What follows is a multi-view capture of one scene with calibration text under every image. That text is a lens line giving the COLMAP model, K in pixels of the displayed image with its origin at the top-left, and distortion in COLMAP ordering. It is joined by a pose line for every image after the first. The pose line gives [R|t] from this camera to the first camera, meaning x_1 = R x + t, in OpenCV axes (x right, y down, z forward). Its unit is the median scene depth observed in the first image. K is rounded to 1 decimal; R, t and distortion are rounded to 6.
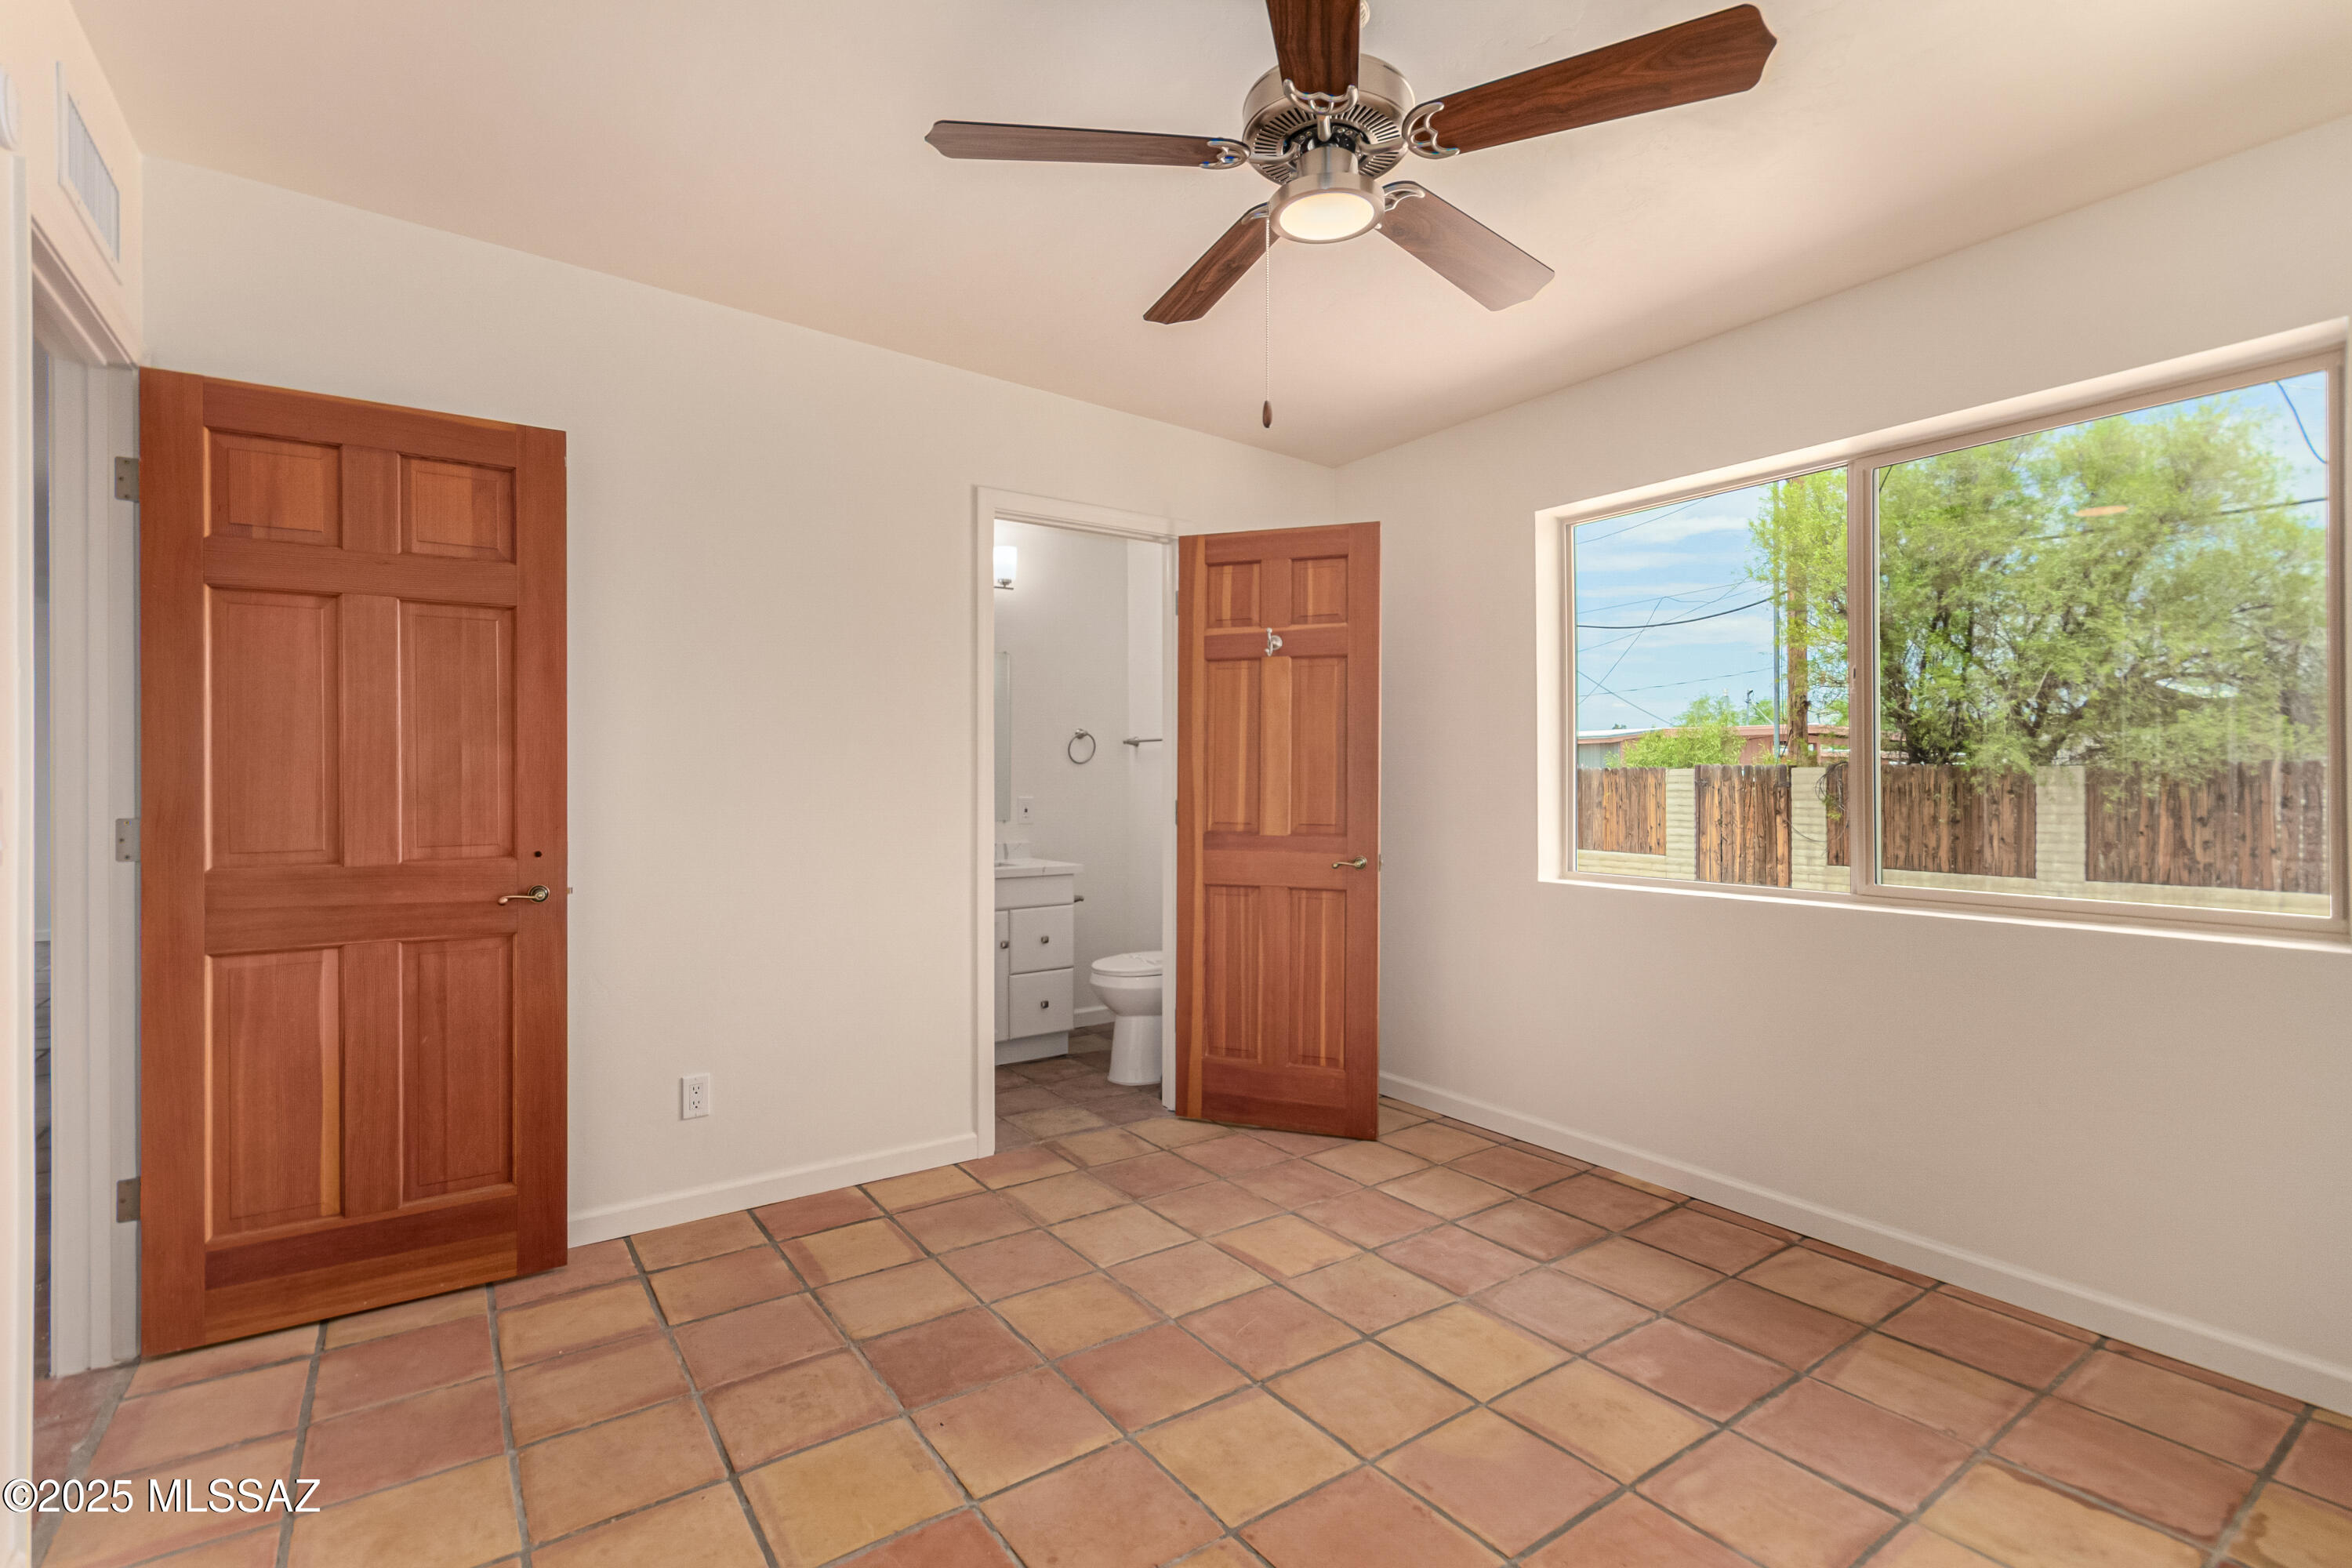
lens RADIAL K [[1093.4, 0, 1180.8], [0, 1093.4, 780.8], [0, 0, 1]] dist [0.002162, 0.000768]
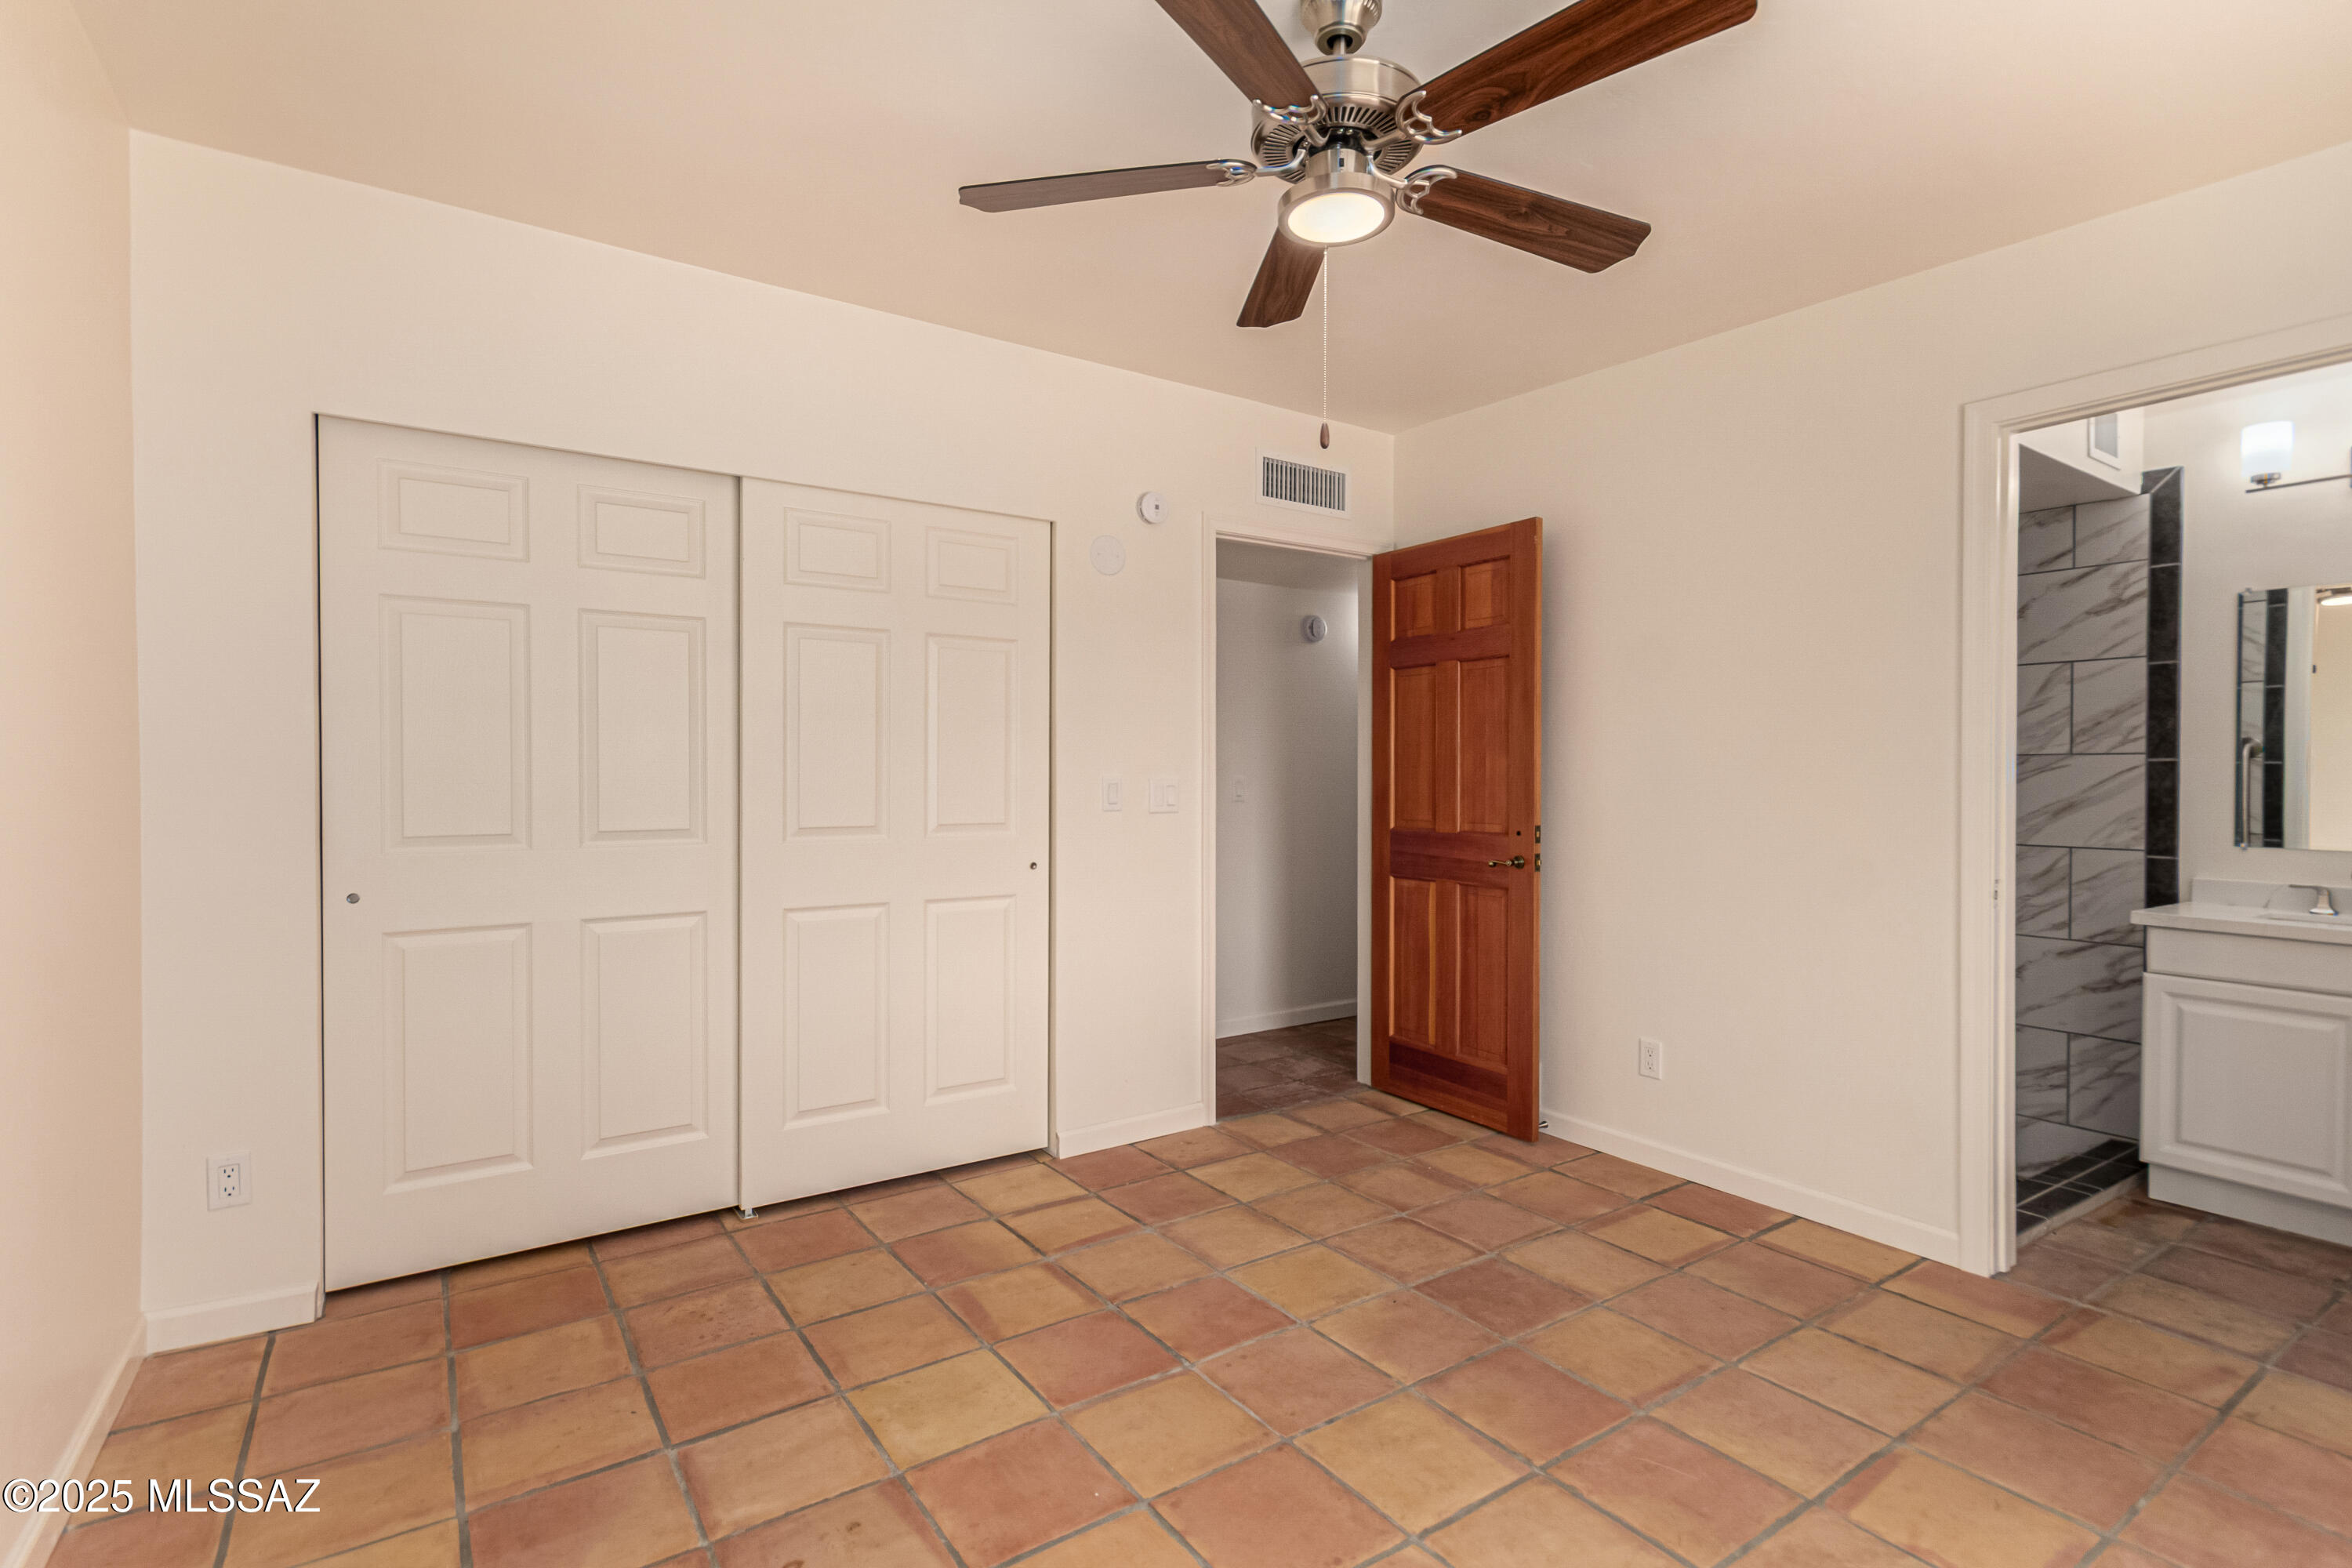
lens RADIAL K [[1093.4, 0, 1188.0], [0, 1093.4, 783.3], [0, 0, 1]] dist [0.002162, 0.000768]
pose [[-0.001534, 0.016684, -0.999860, 0.792196], [-0.004228, 0.999852, 0.016690, -0.017265], [0.999990, 0.004253, -0.001463, 0.594814]]
